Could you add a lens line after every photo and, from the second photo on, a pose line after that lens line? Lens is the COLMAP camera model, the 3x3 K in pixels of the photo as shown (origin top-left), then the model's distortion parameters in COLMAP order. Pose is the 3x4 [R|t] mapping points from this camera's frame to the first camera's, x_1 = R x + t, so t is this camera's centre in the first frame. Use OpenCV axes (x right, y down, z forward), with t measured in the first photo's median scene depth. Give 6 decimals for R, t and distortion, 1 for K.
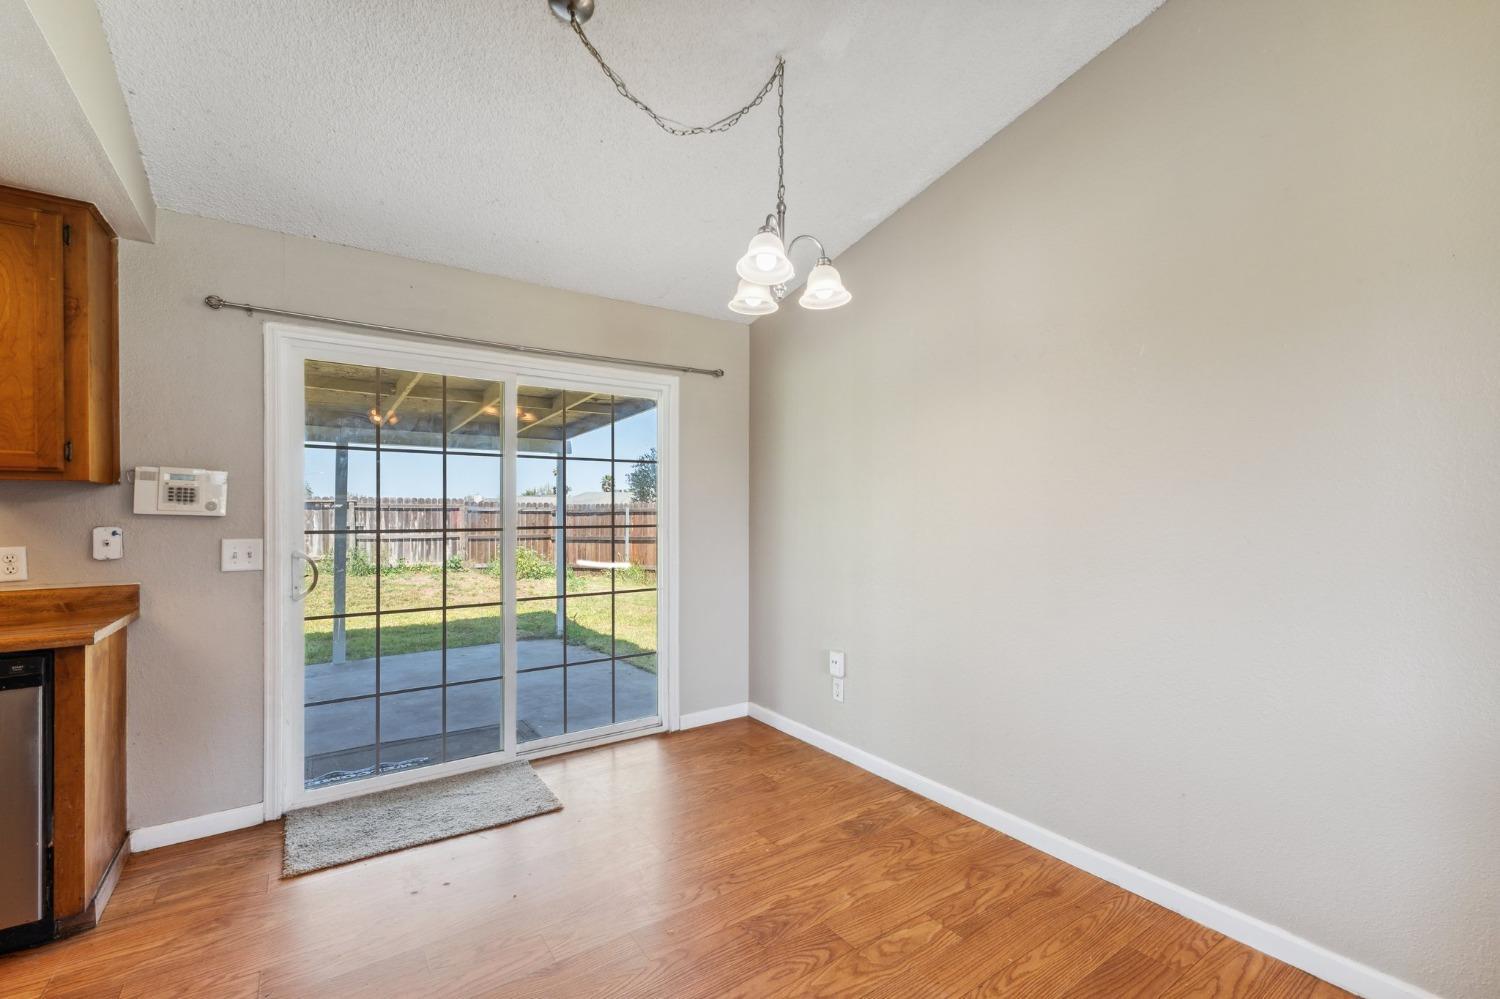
lens RADIAL K [[645.2, 0, 750.2], [0, 645.2, 500.3], [0, 0, 1]] dist [0.000914, 0.000234]
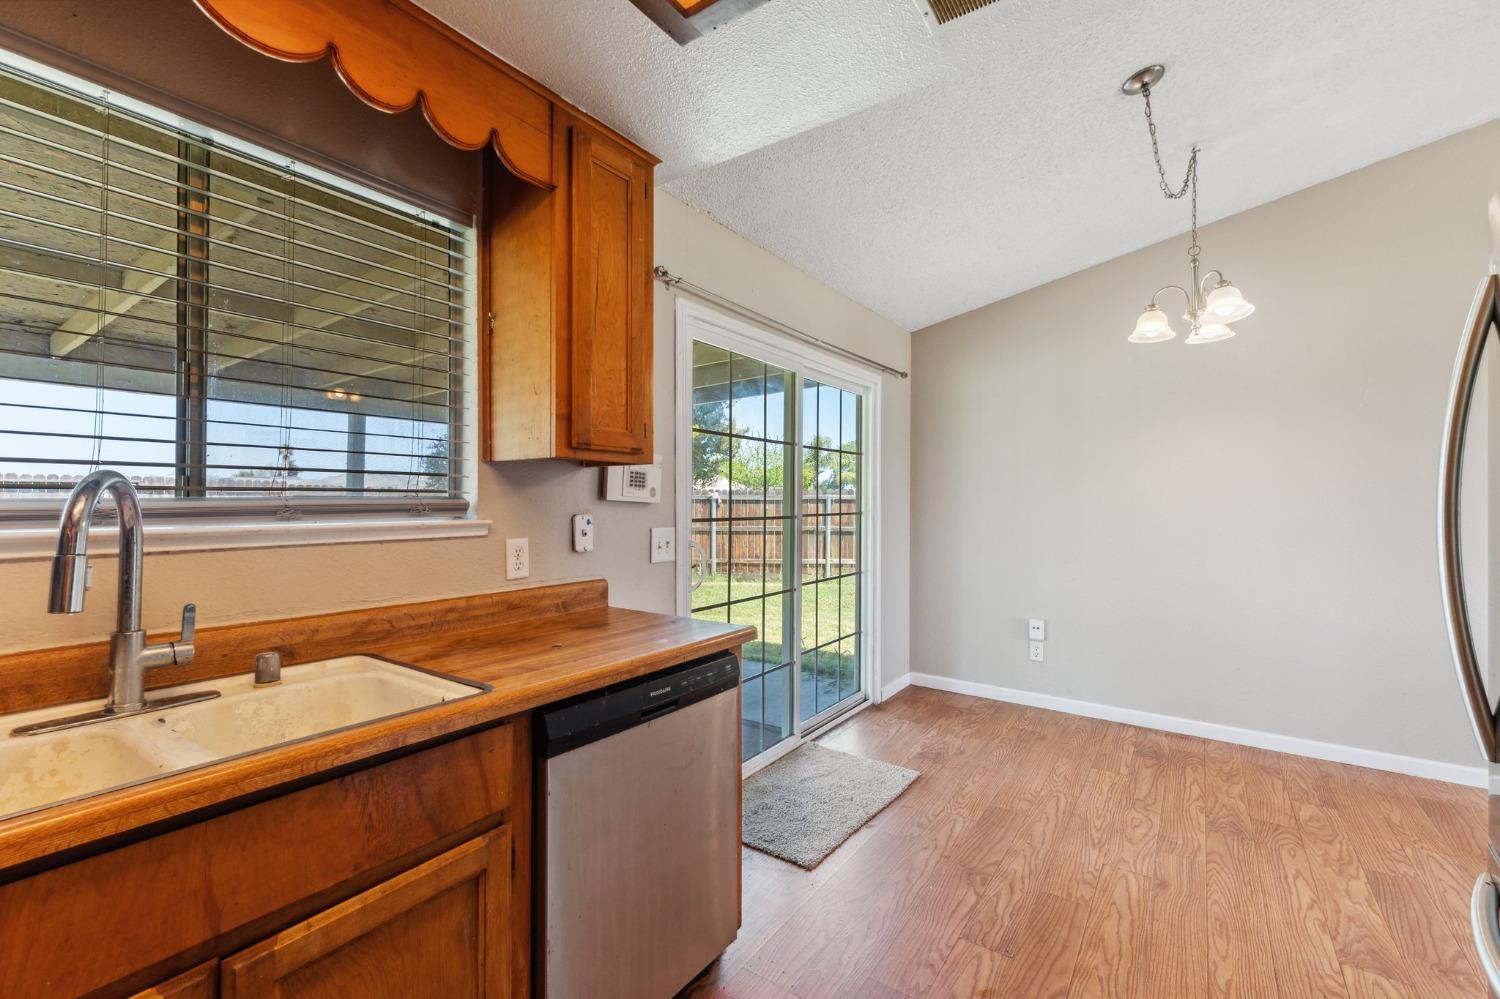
lens RADIAL K [[645.2, 0, 712.0], [0, 645.2, 492.4], [0, 0, 1]] dist [0.000914, 0.000234]
pose [[0.952890, -0.007442, 0.303224, -1.011689], [0.012338, 0.999823, -0.014233, 0.022956], [-0.303064, 0.017304, 0.952813, 0.090138]]
